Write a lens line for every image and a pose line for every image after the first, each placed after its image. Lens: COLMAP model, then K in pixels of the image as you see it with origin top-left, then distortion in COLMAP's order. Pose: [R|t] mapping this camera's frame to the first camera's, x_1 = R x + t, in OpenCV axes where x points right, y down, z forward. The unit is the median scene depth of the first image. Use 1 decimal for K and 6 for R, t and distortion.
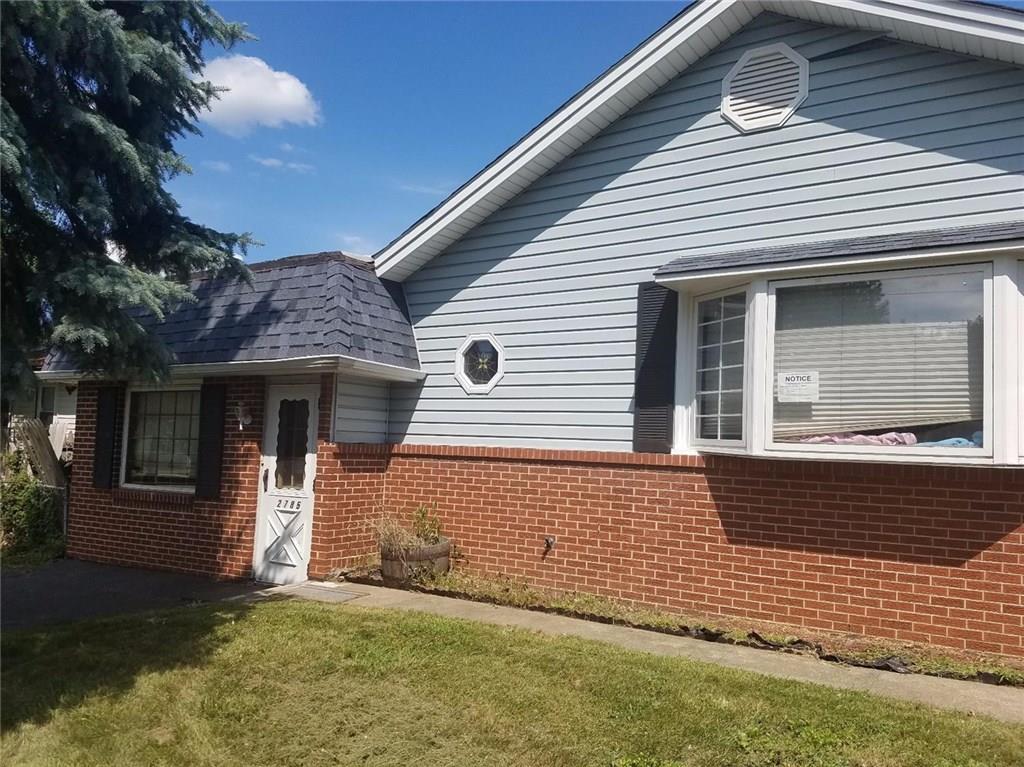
lens RADIAL K [[765.0, 0, 512.0], [0, 765.0, 383.5], [0, 0, 1]] dist [0.107108, -0.002877]
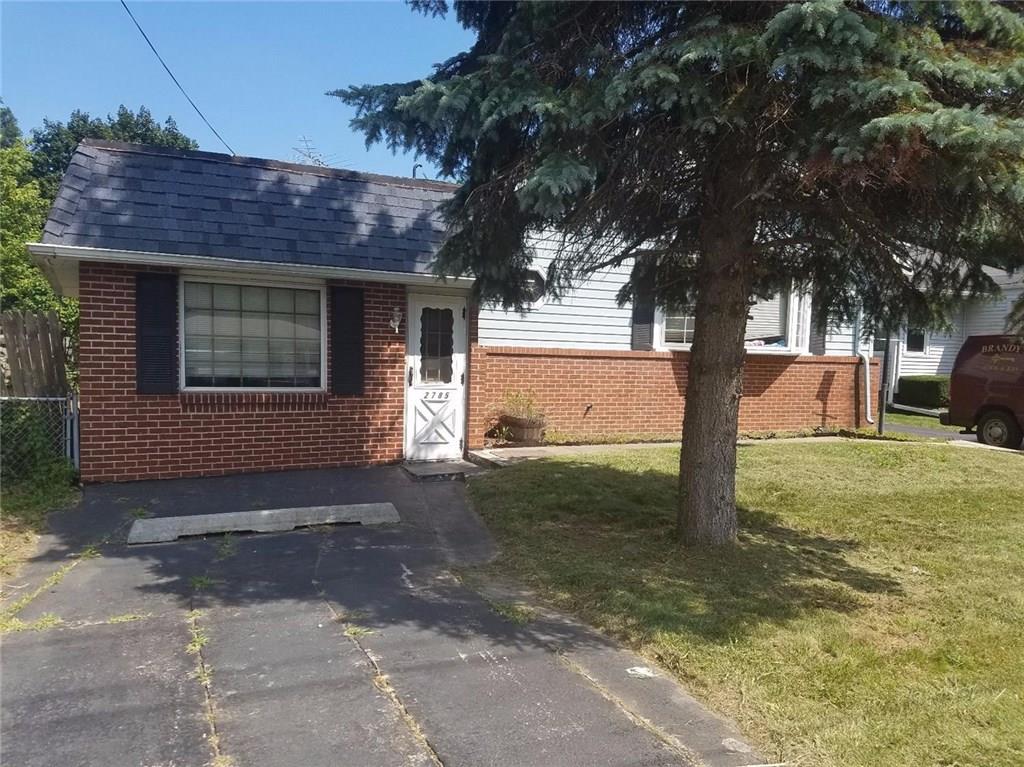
lens RADIAL K [[765.0, 0, 512.0], [0, 765.0, 383.5], [0, 0, 1]] dist [0.107108, -0.002877]
pose [[0.534175, -0.048156, 0.844001, -1.241918], [-0.078166, 0.991286, 0.106032, 0.002242], [-0.841753, -0.122612, 0.525756, 0.278837]]
